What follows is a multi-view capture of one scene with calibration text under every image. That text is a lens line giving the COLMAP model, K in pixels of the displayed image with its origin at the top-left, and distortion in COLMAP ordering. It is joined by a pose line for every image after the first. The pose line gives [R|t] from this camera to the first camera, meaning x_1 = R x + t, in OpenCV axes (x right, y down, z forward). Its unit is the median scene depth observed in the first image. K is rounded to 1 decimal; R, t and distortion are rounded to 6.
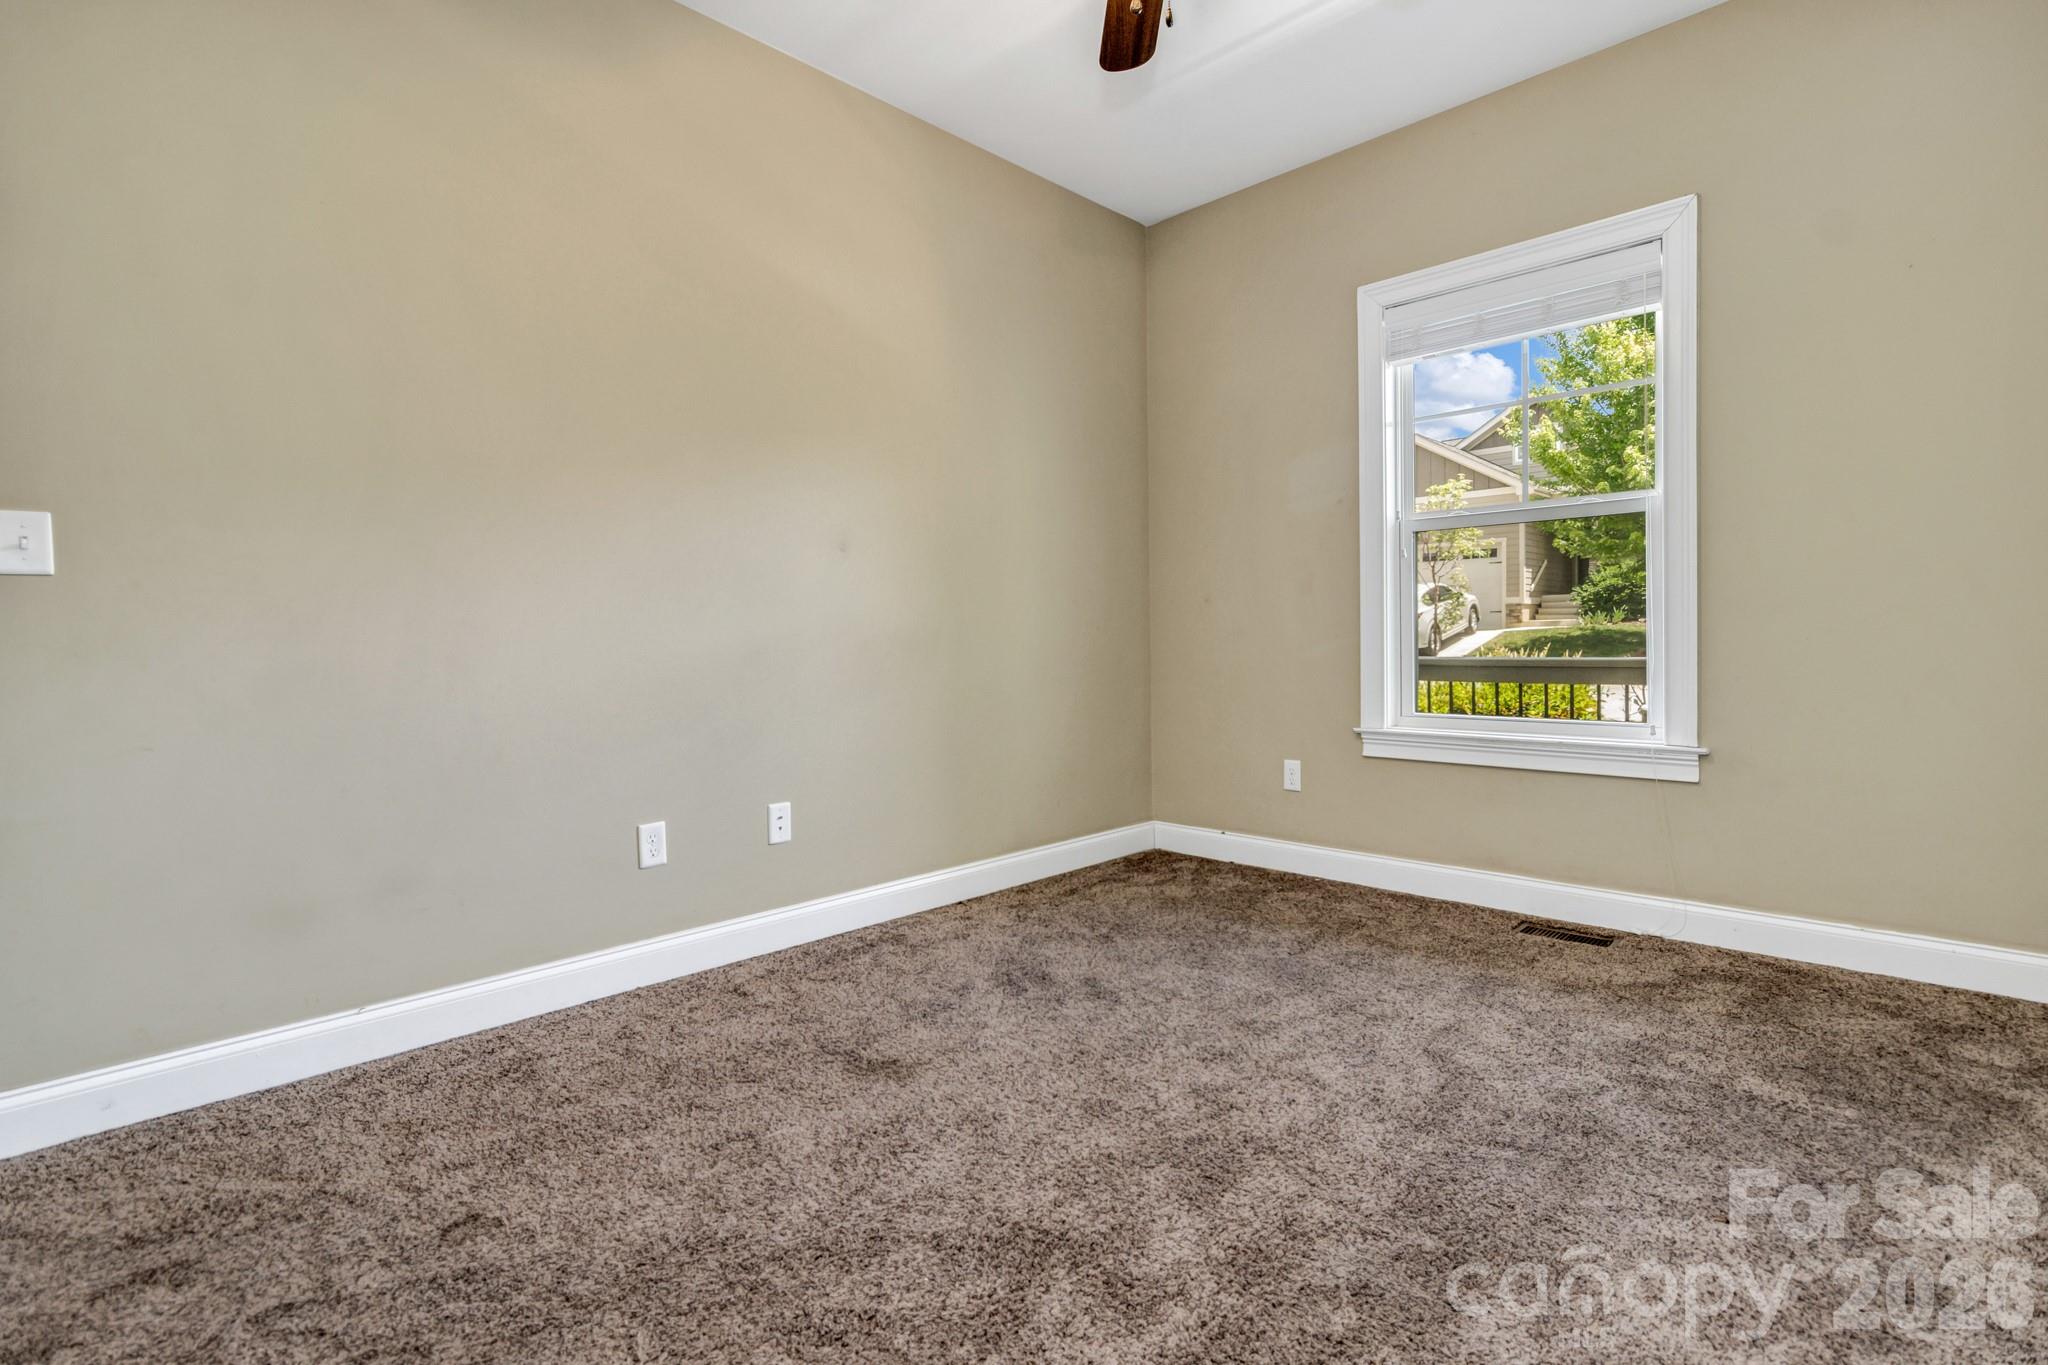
lens RADIAL K [[945.2, 0, 1032.3], [0, 945.2, 655.5], [0, 0, 1]] dist [0.000337, -0.000054]
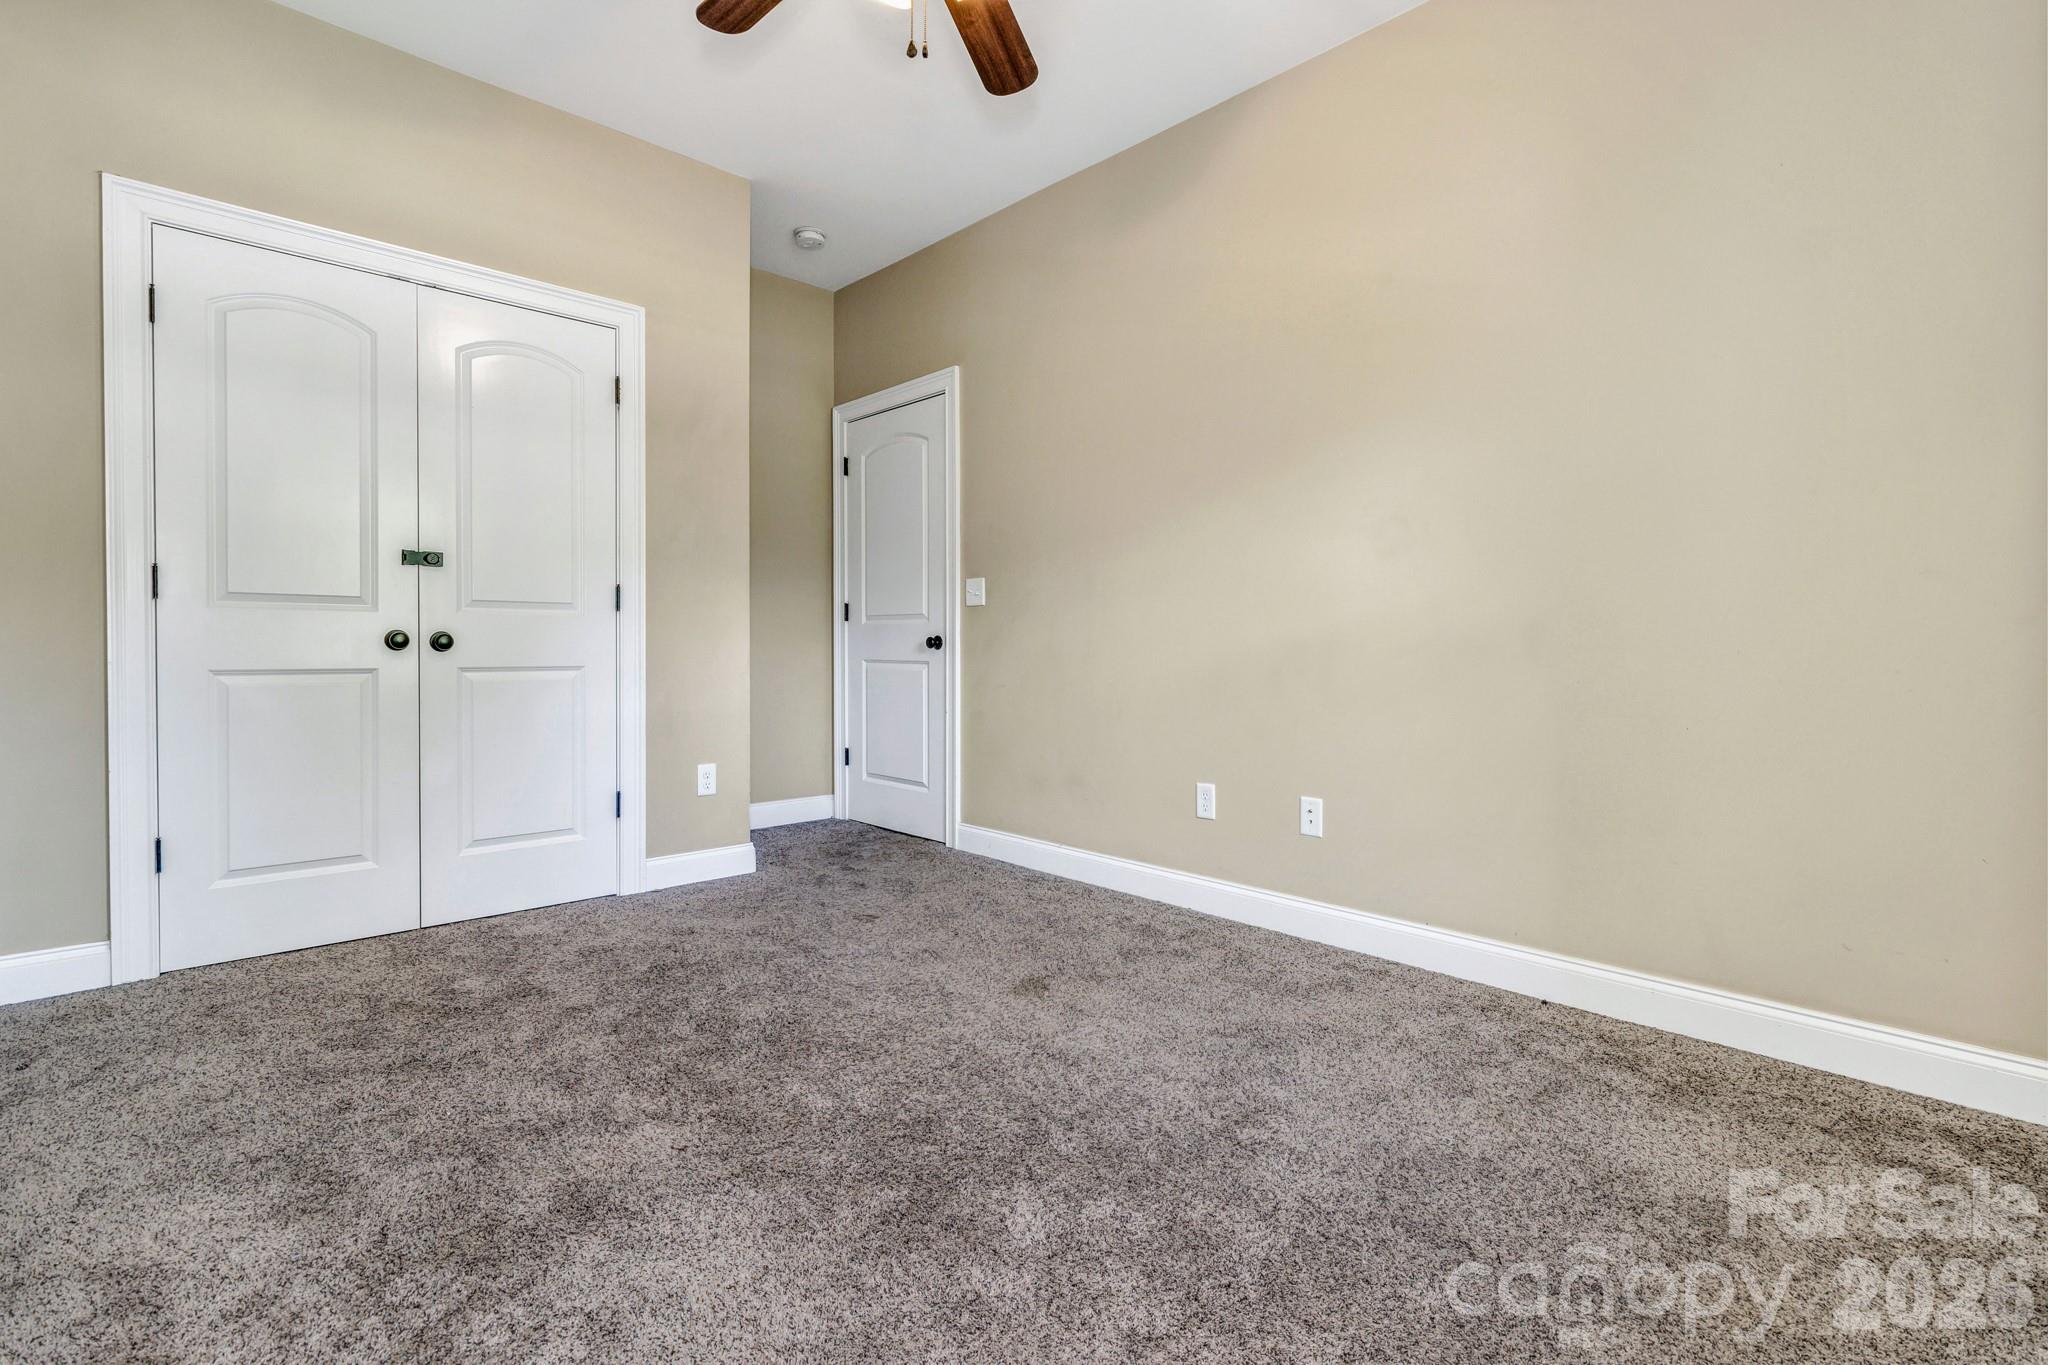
lens RADIAL K [[945.2, 0, 1032.3], [0, 945.2, 655.5], [0, 0, 1]] dist [0.000337, -0.000054]
pose [[-0.055744, 0.020249, -0.998240, 0.837196], [-0.002343, 0.999789, 0.020411, -0.015152], [0.998442, 0.003476, -0.055685, 0.836877]]
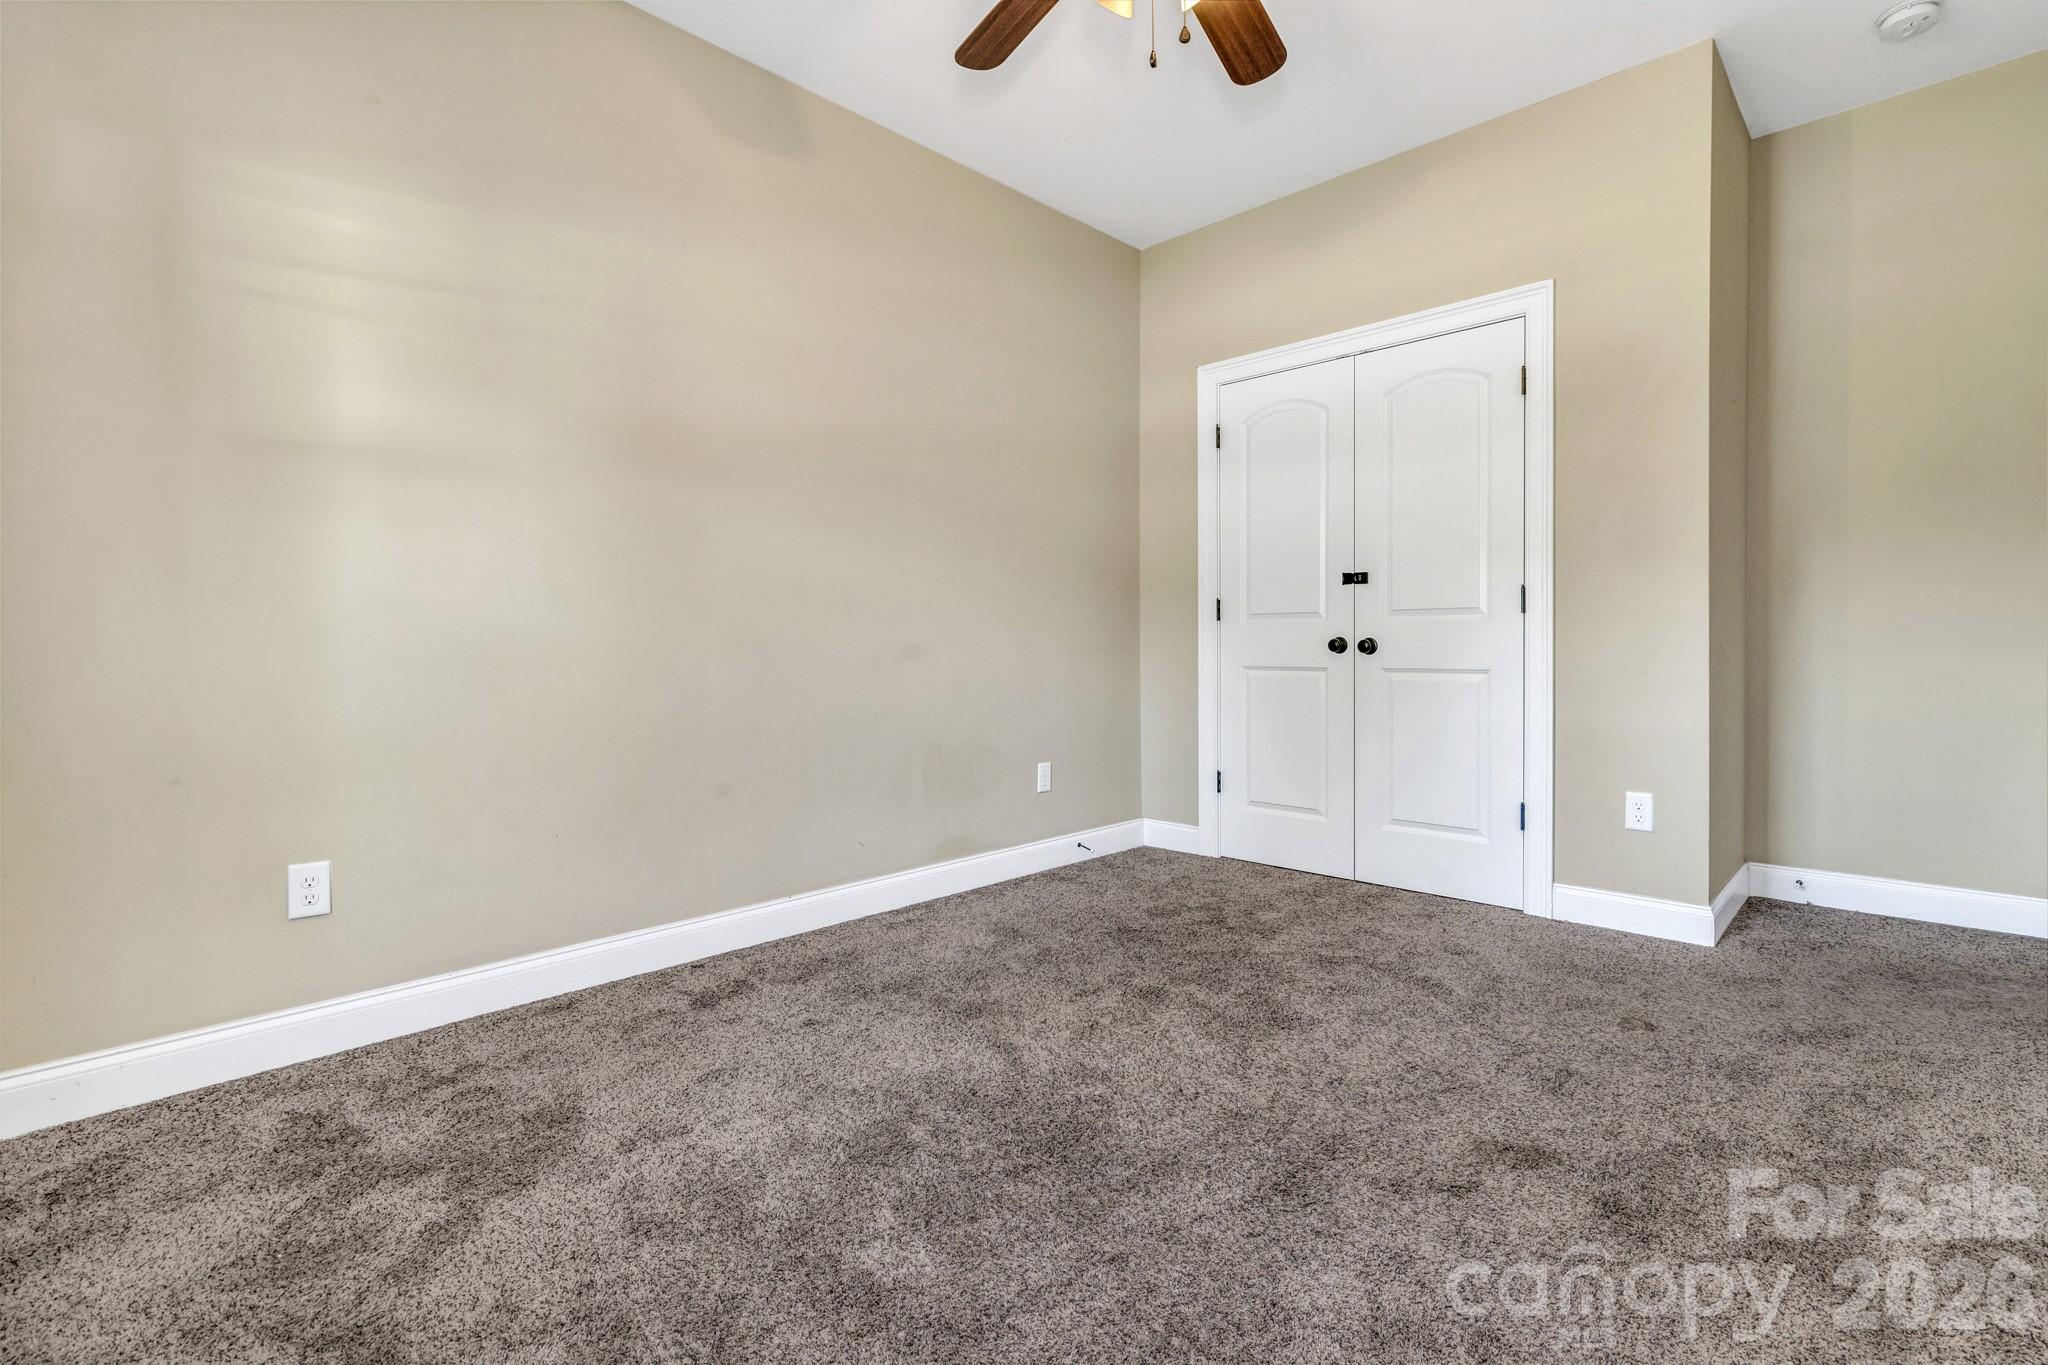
lens RADIAL K [[945.2, 0, 1032.3], [0, 945.2, 655.5], [0, 0, 1]] dist [0.000337, -0.000054]
pose [[-0.999759, 0.009995, 0.019570, 0.195981], [0.010116, 0.999930, 0.006073, -0.006303], [-0.019508, 0.006270, -0.999790, 1.434780]]
